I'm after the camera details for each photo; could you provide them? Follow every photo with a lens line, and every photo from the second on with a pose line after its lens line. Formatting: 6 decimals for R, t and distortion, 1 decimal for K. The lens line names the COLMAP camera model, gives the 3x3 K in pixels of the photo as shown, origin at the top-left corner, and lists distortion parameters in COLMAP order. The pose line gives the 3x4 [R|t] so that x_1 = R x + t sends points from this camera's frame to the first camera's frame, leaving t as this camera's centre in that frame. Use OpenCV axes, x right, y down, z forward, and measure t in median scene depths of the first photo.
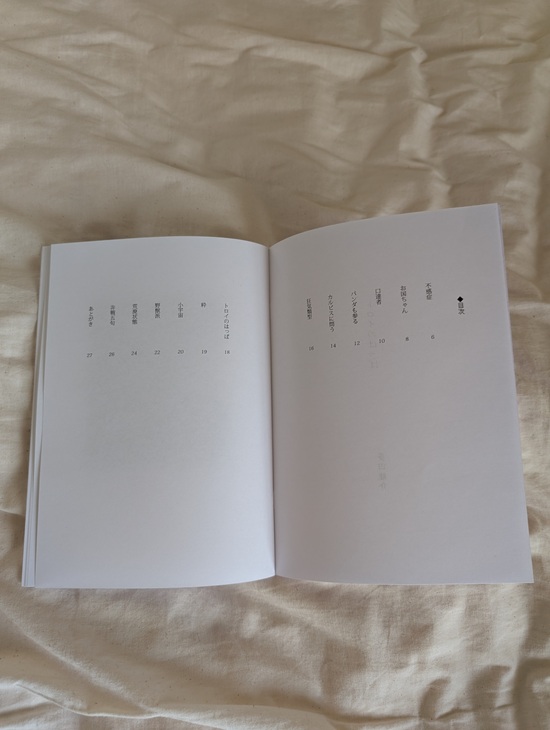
lens RADIAL K [[589.2, 0, 270.6], [0, 589.2, 356.9], [0, 0, 1]] dist [-0.001203, -0.001126]
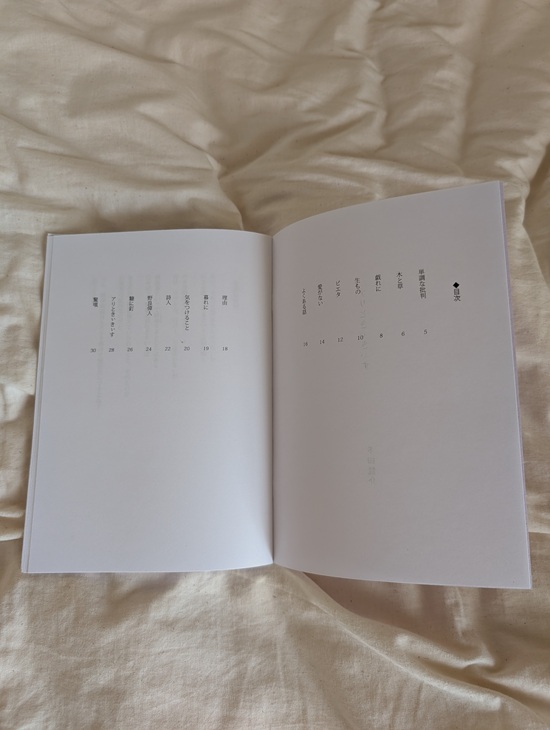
lens RADIAL K [[589.2, 0, 281.6], [0, 589.2, 368.7], [0, 0, 1]] dist [-0.001203, -0.001126]
pose [[0.999889, 0.014675, 0.002433, 0.133376], [-0.014753, 0.999242, 0.036023, 0.185330], [-0.001902, -0.036055, 0.999348, -0.044079]]
